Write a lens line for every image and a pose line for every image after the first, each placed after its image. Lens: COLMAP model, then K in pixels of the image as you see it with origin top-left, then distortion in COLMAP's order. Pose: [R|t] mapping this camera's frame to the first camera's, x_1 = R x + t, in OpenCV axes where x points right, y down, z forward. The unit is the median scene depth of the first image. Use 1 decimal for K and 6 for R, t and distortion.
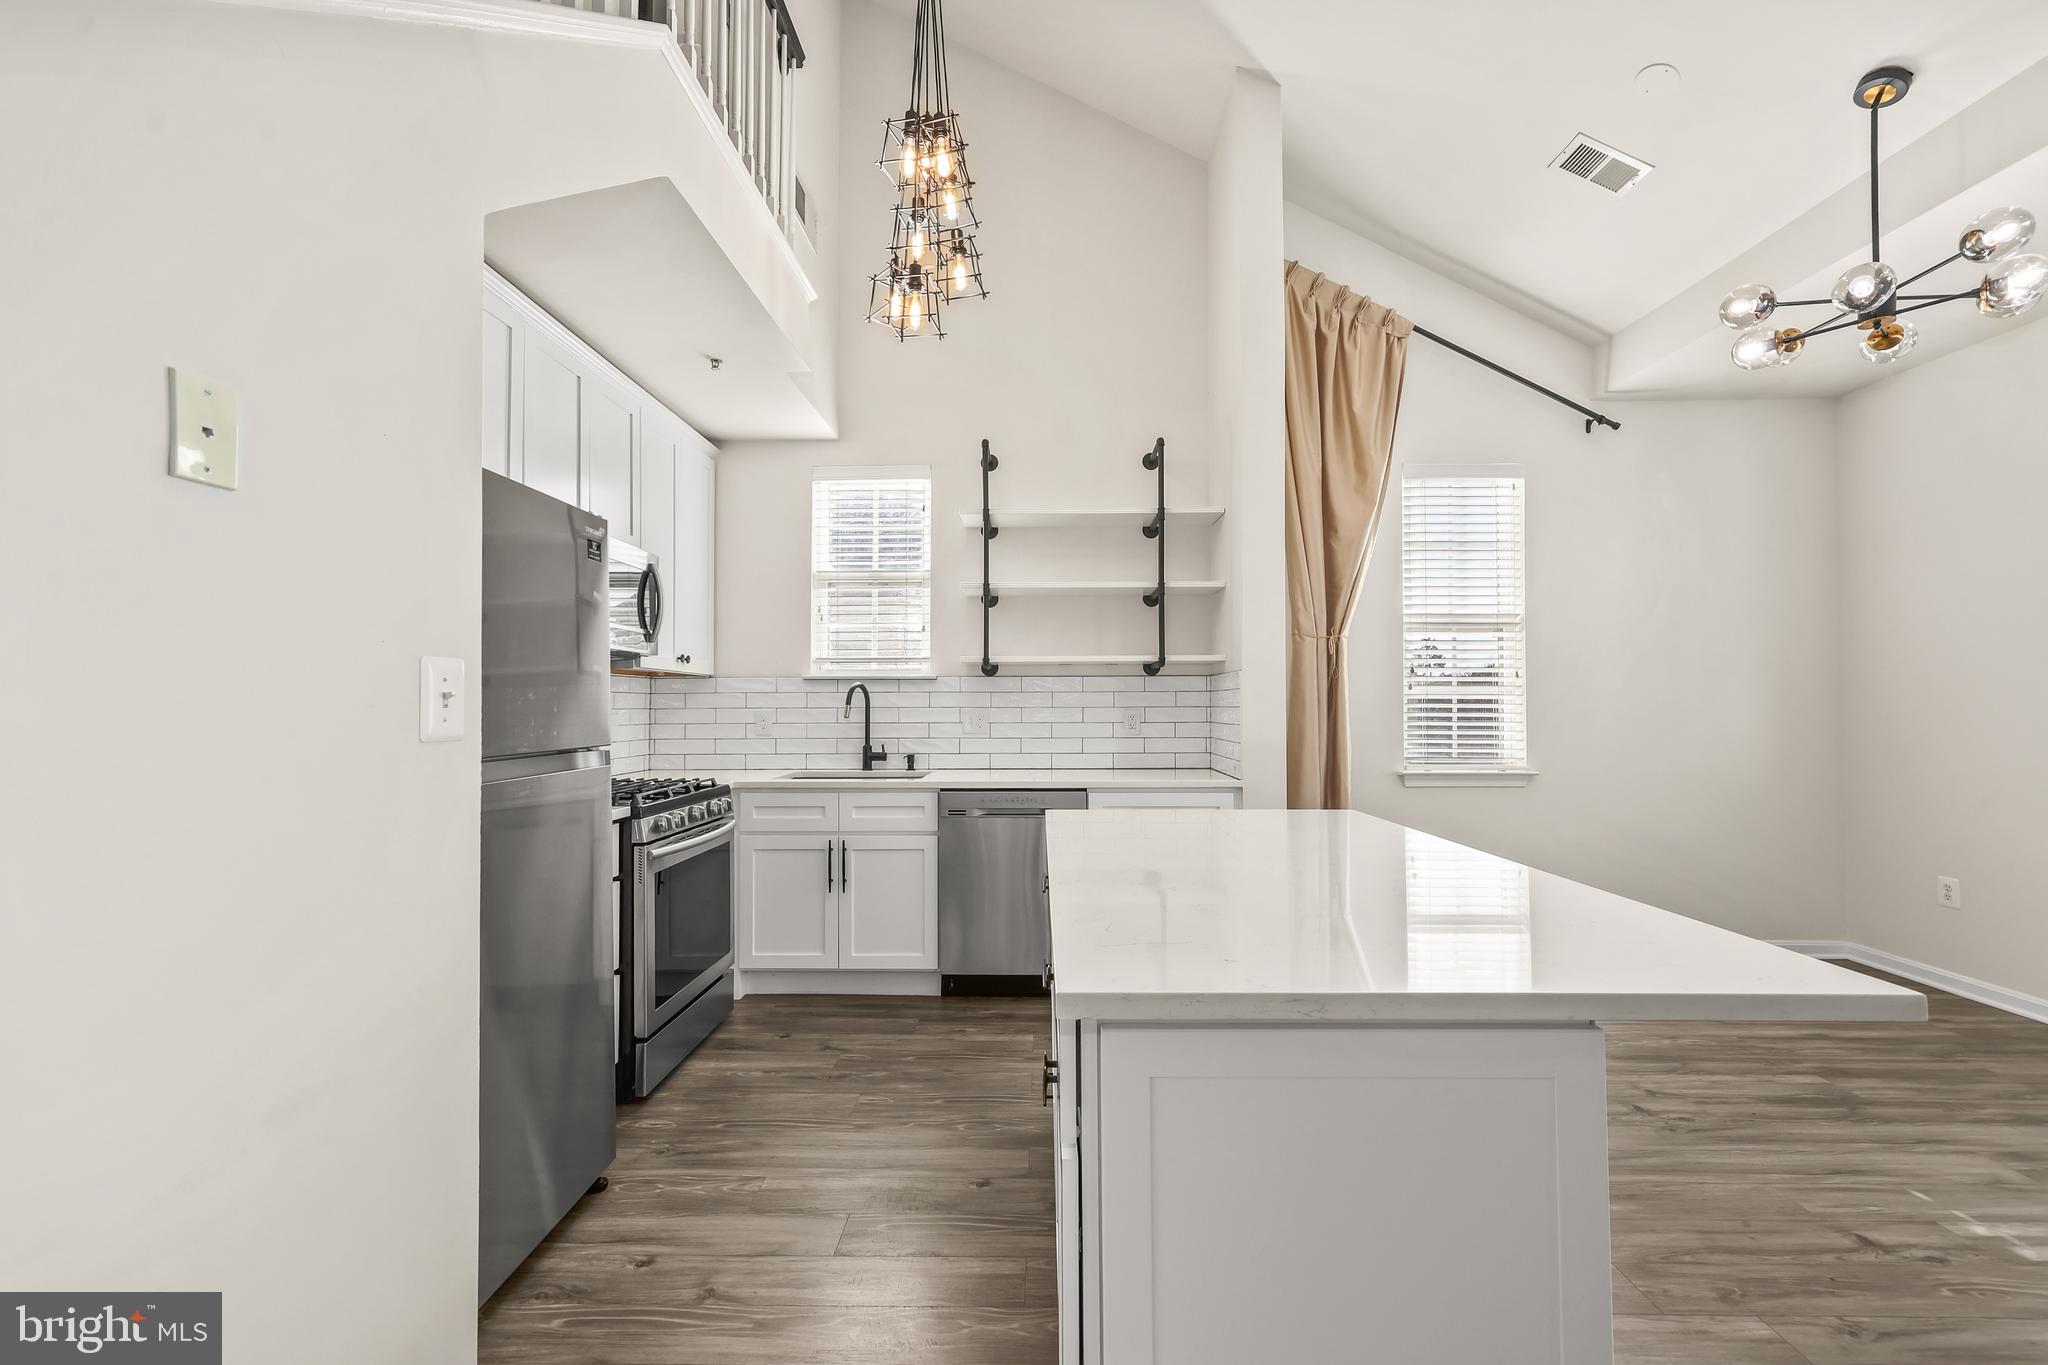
lens RADIAL K [[837.3, 0, 1025.7], [0, 837.3, 686.8], [0, 0, 1]] dist [0.001608, 0.000187]
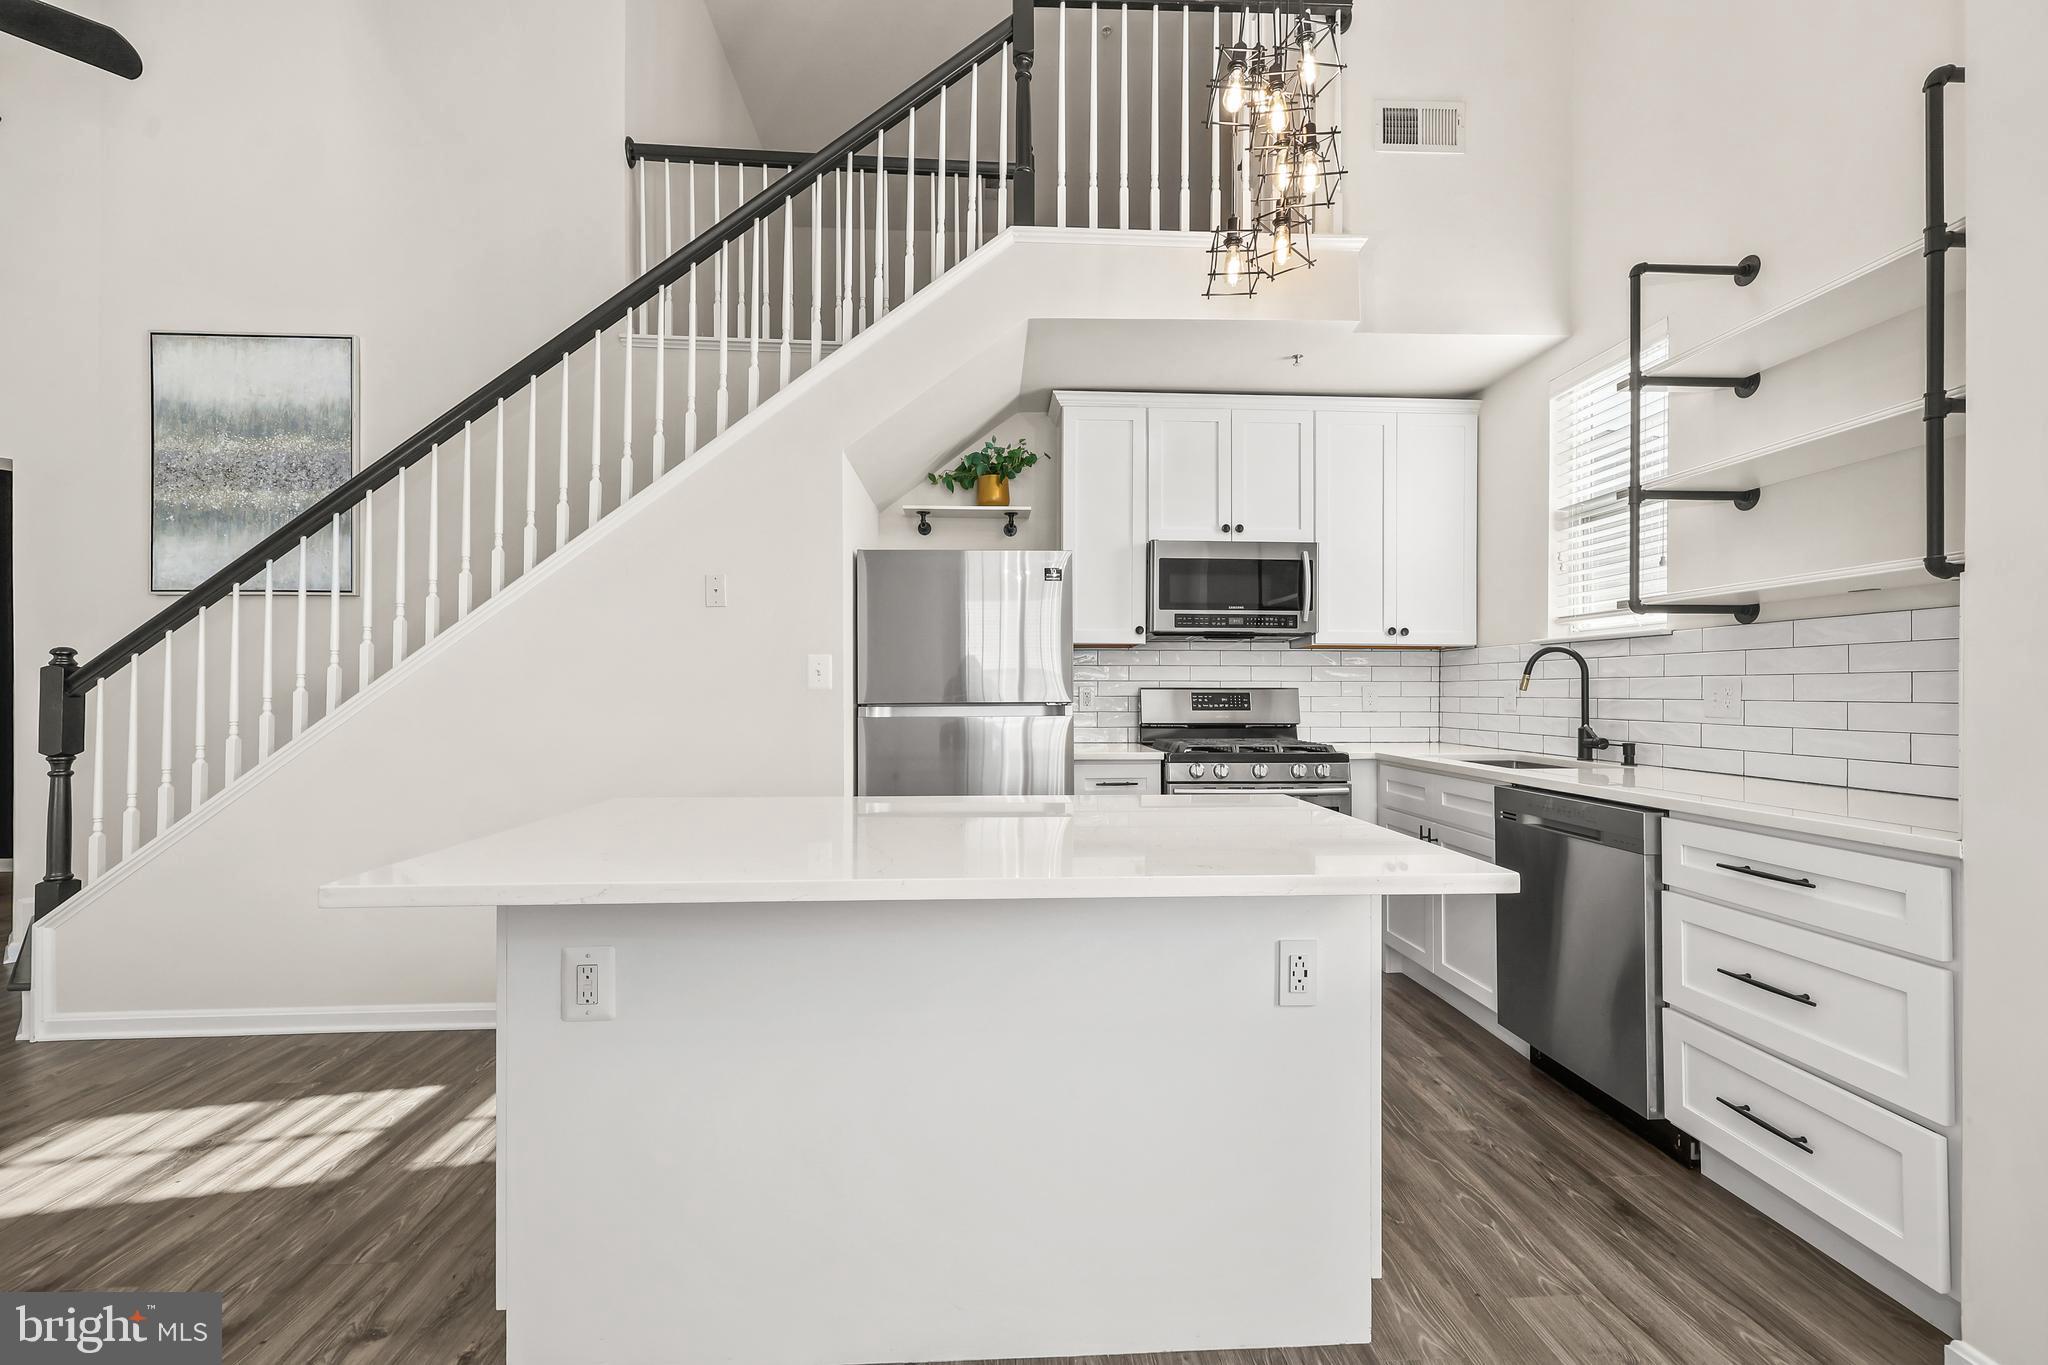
lens RADIAL K [[848.9, 0, 1026.1], [0, 848.9, 691.6], [0, 0, 1]] dist [-0.001484, -0.000211]
pose [[0.076735, 0.004476, -0.997041, 0.562058], [0.021245, 0.999756, 0.006123, 0.023143], [0.996825, -0.021652, 0.076621, 0.456488]]
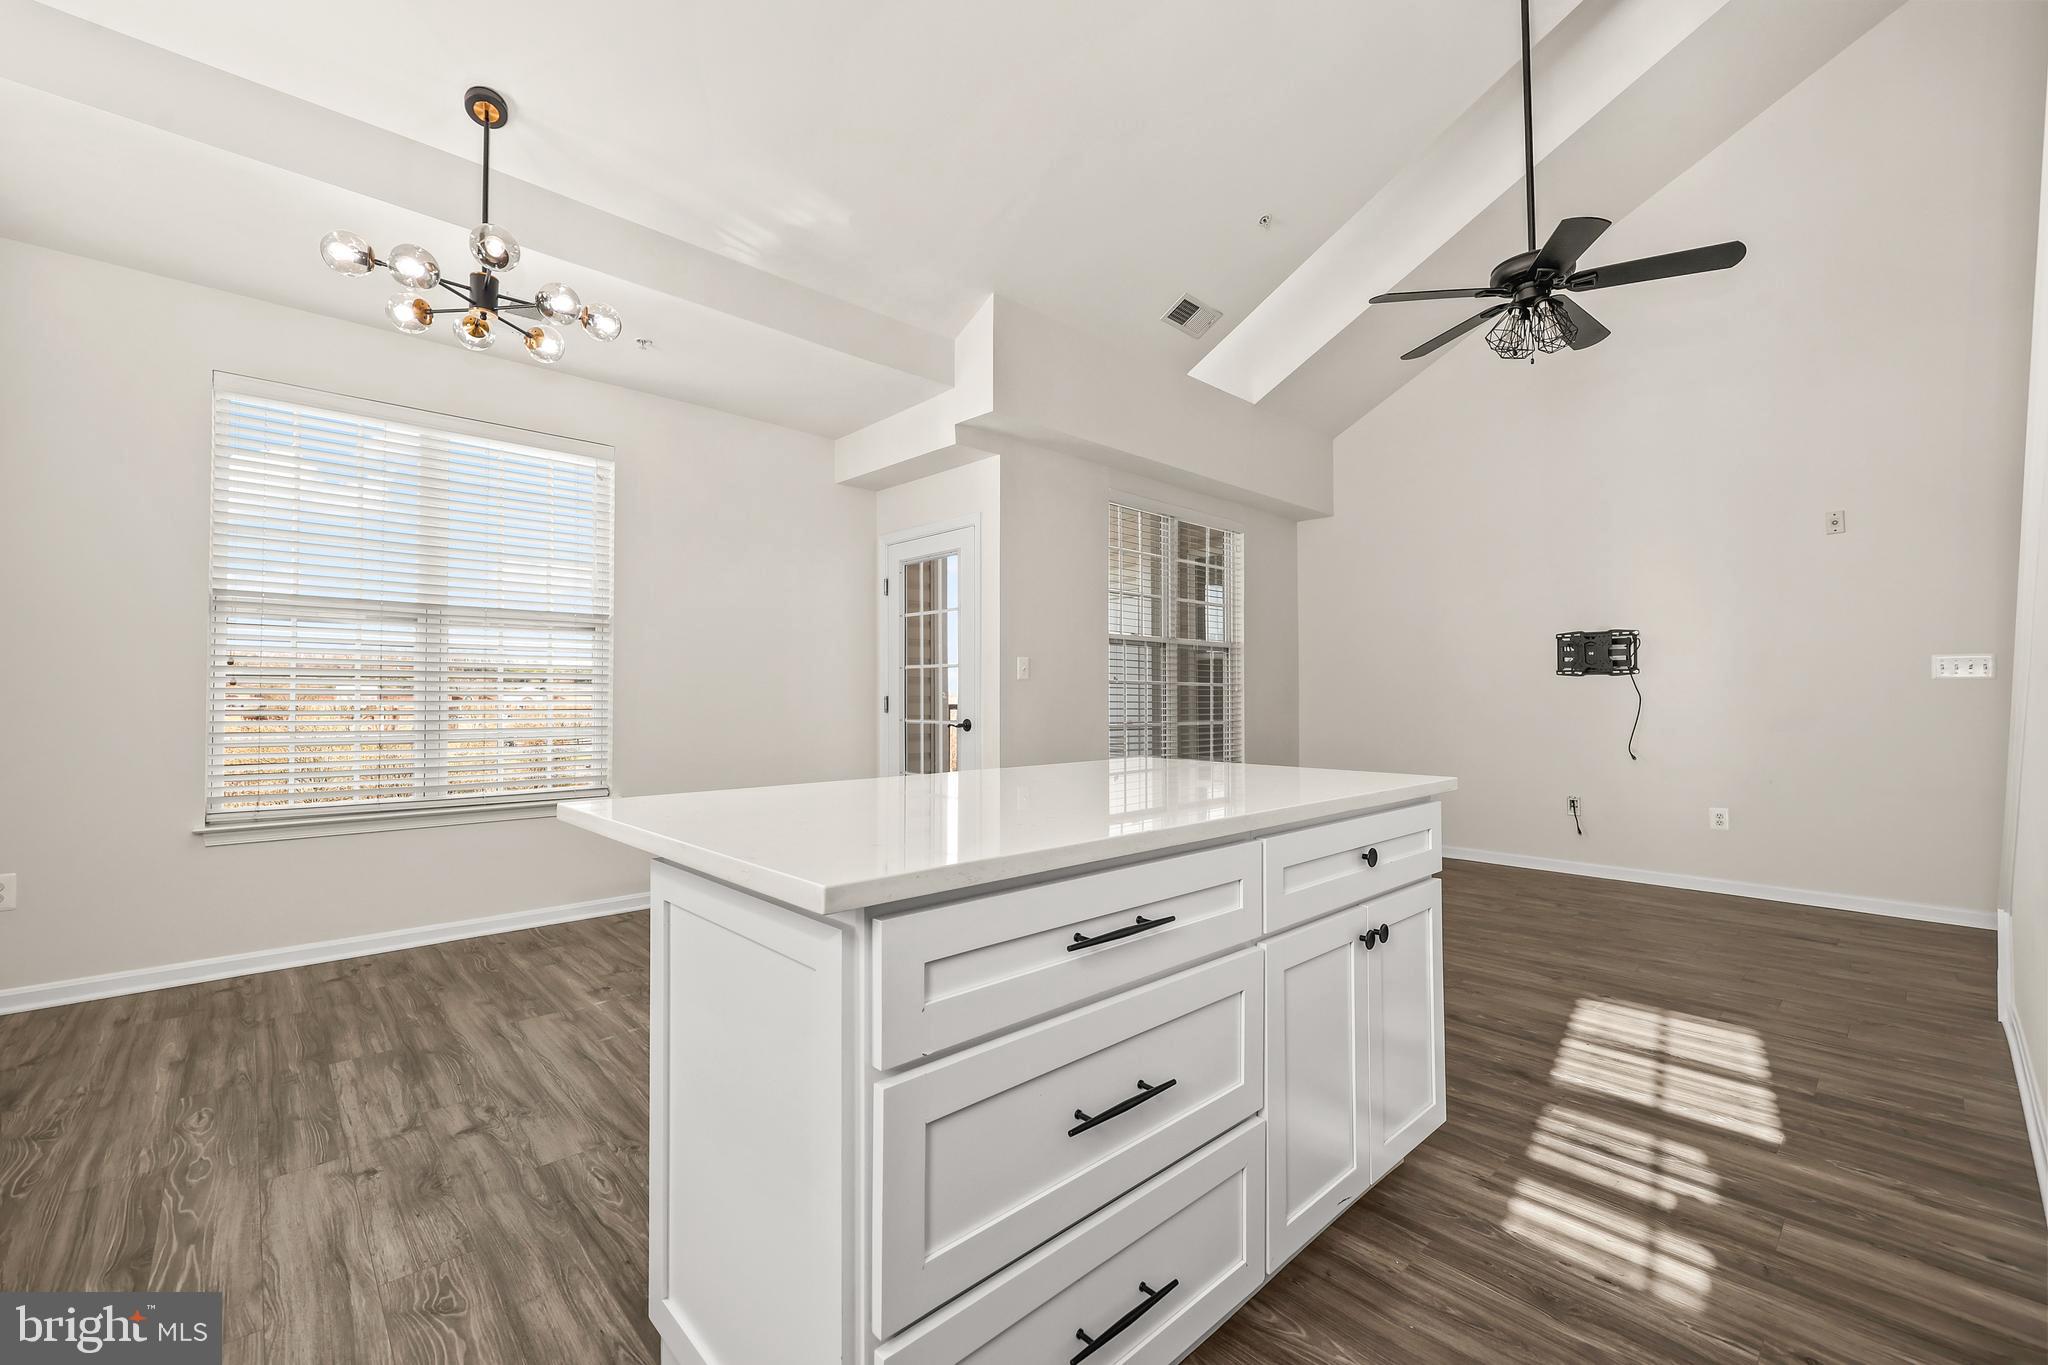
lens RADIAL K [[832.1, 0, 1025.0], [0, 832.1, 690.7], [0, 0, 1]] dist [0.002376, -0.000018]
pose [[-0.695382, 0.011909, 0.718541, -0.166758], [-0.011772, 0.999540, -0.027958, 0.053144], [-0.718544, -0.027900, -0.694922, 0.776816]]
